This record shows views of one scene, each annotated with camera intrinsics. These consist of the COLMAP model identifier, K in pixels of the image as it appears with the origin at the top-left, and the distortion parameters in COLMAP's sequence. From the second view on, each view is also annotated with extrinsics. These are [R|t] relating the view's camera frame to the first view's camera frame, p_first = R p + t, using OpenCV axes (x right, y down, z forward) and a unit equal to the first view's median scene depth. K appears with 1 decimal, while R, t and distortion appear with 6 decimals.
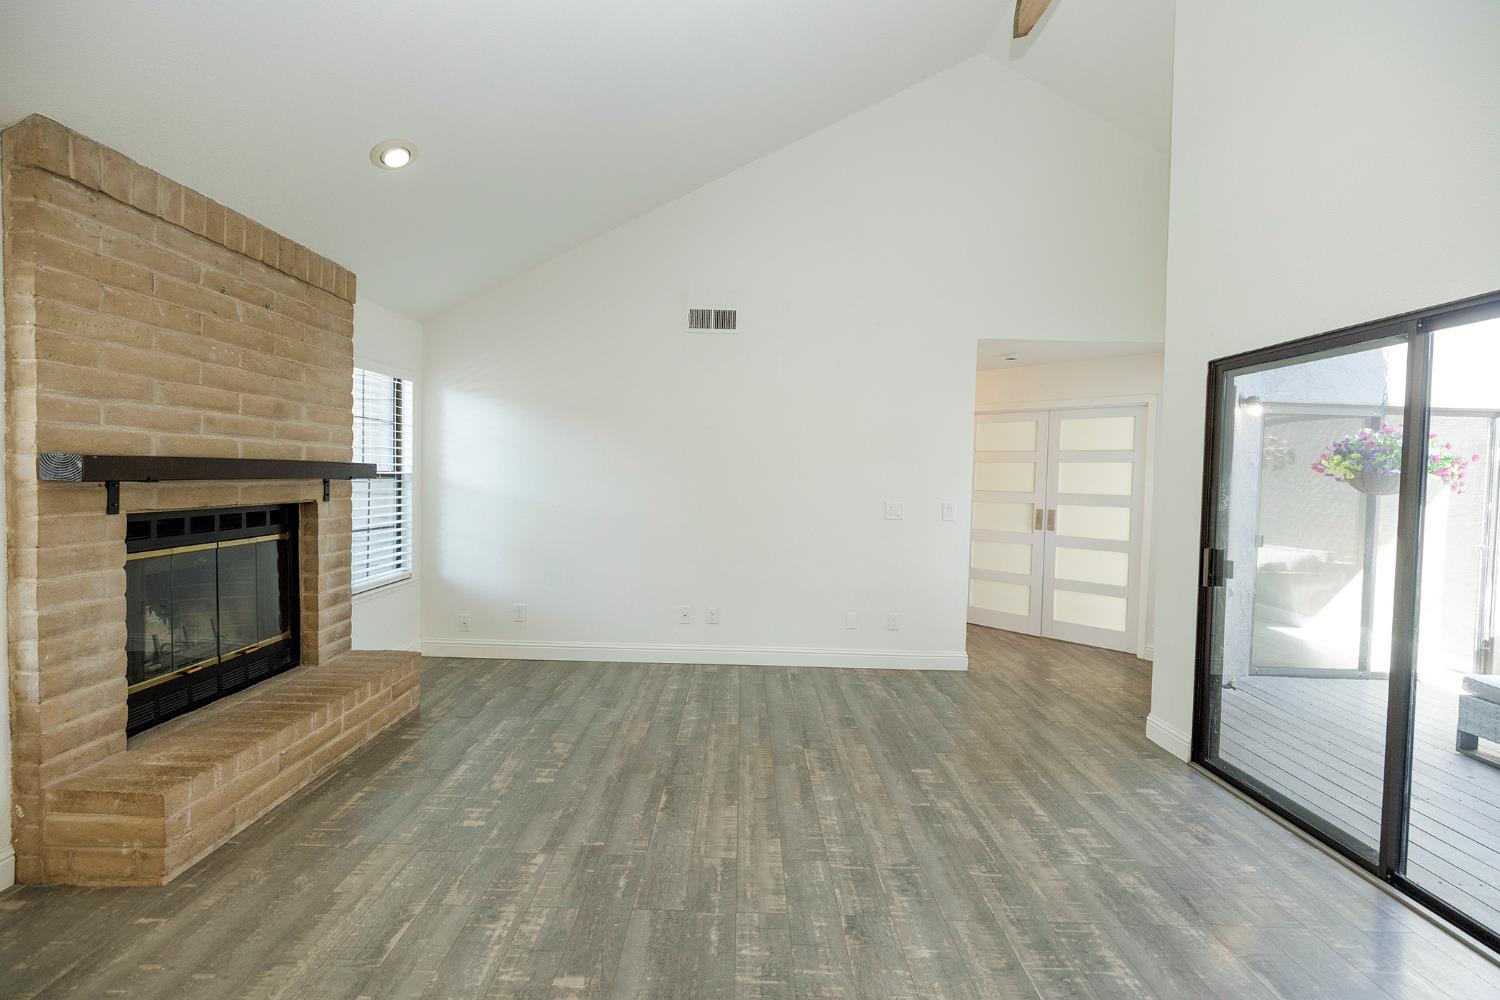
lens RADIAL K [[626.9, 0, 743.9], [0, 626.9, 494.4], [0, 0, 1]] dist [0.001251, -0.000437]
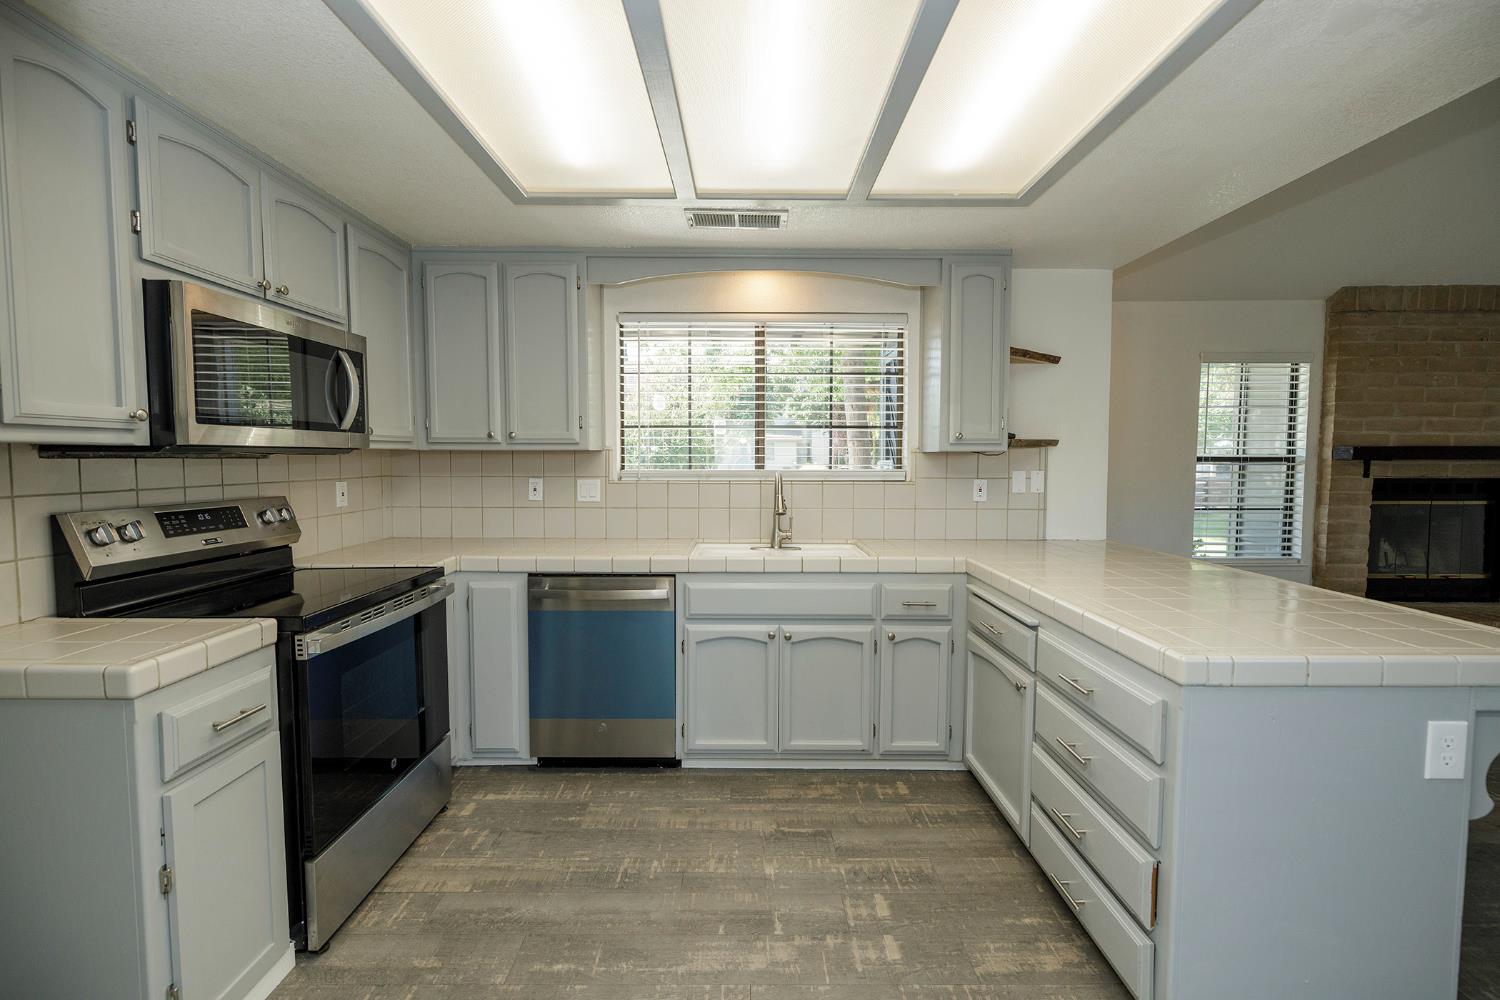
lens RADIAL K [[626.9, 0, 738.8], [0, 626.9, 489.8], [0, 0, 1]] dist [0.001251, -0.000437]
pose [[-0.001178, 0.033438, -0.999440, 0.763676], [-0.033550, 0.998877, 0.033459, 0.058557], [0.999436, 0.033571, -0.000055, -0.764014]]
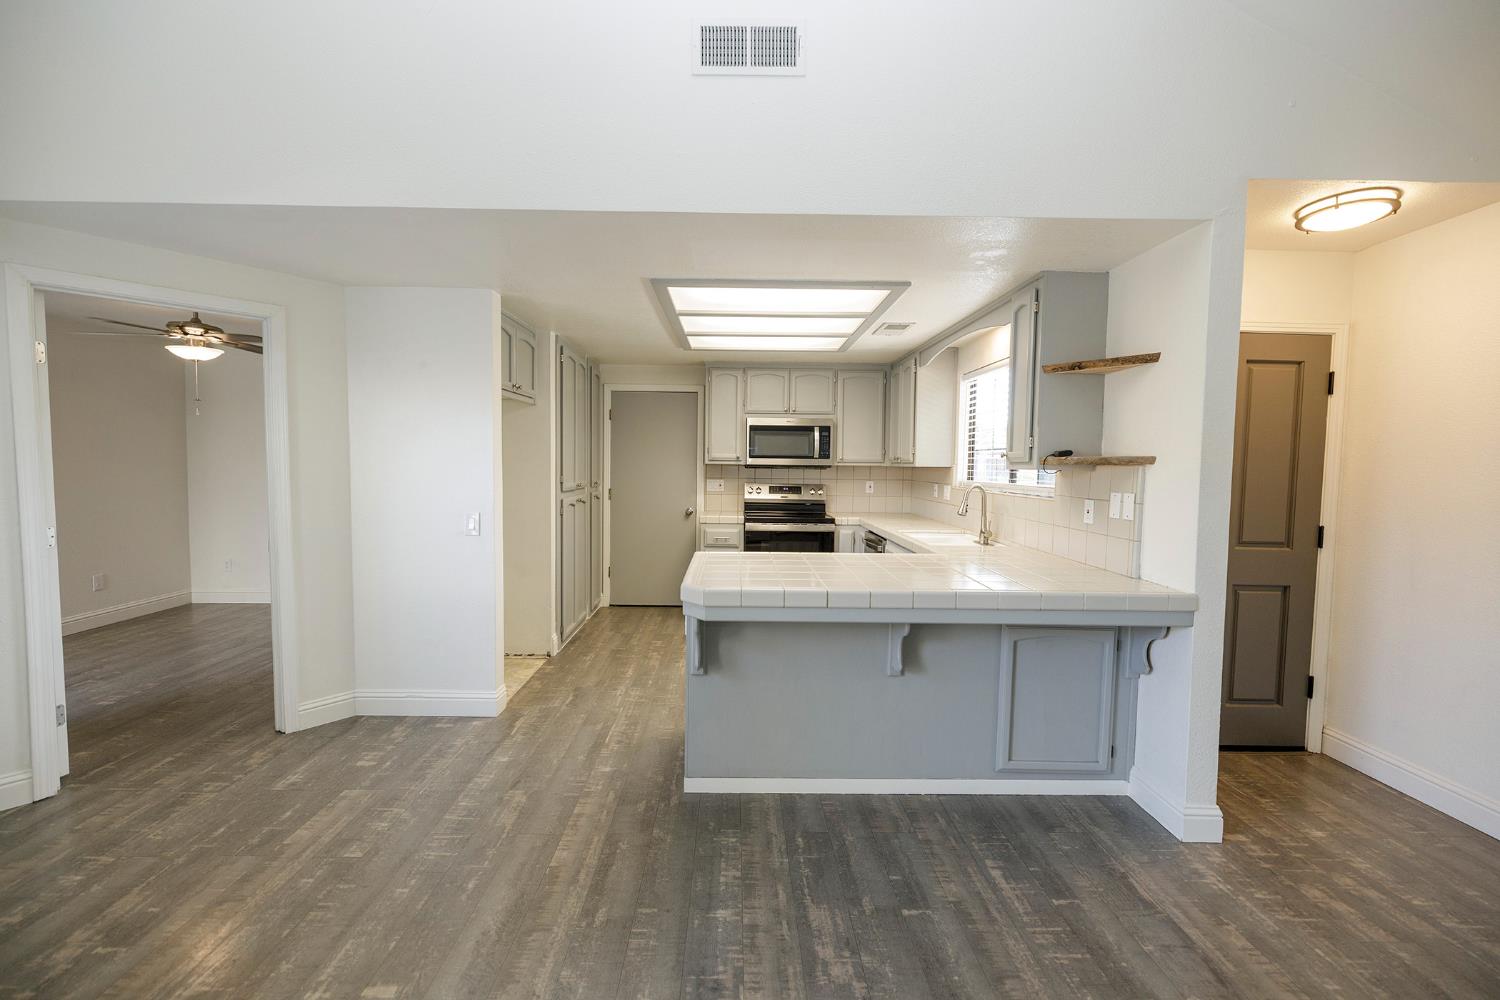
lens RADIAL K [[626.9, 0, 742.4], [0, 626.9, 492.7], [0, 0, 1]] dist [0.001251, -0.000437]
pose [[-0.999329, -0.033576, -0.014632, 0.204181], [-0.034624, 0.996314, 0.078489, -0.015654], [0.011943, 0.078943, -0.996808, 0.793612]]
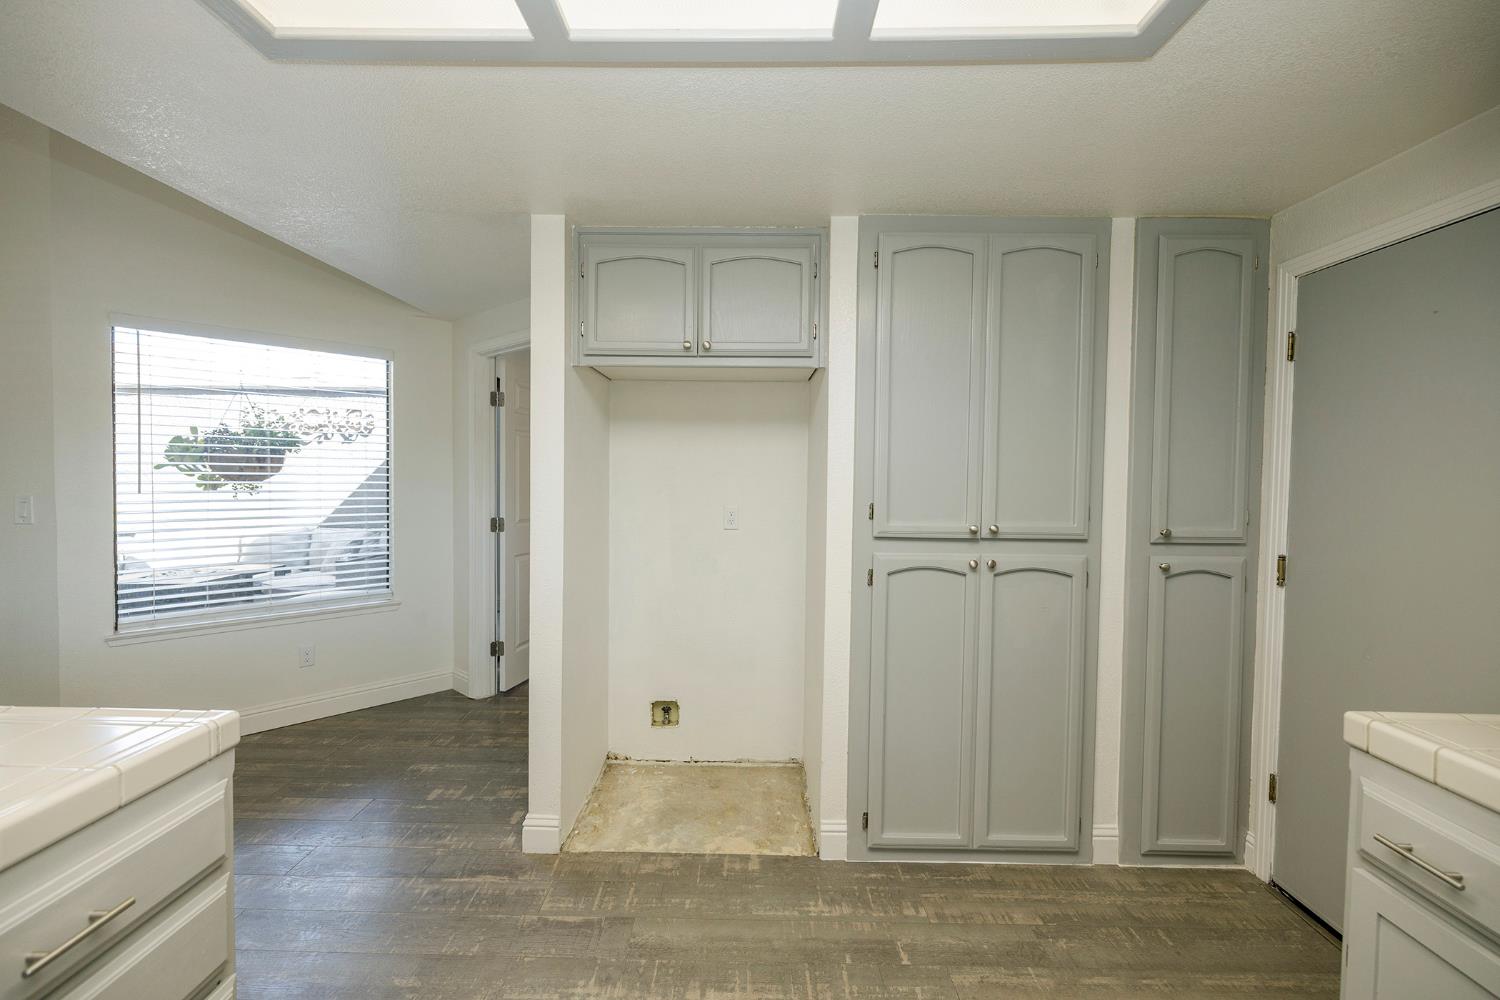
lens RADIAL K [[626.9, 0, 743.4], [0, 626.9, 496.7], [0, 0, 1]] dist [0.001251, -0.000437]
pose [[0.012093, -0.061025, 0.998063, -0.148609], [0.018116, 0.997986, 0.060800, 0.027220], [-0.999763, 0.017345, 0.013174, -0.770876]]
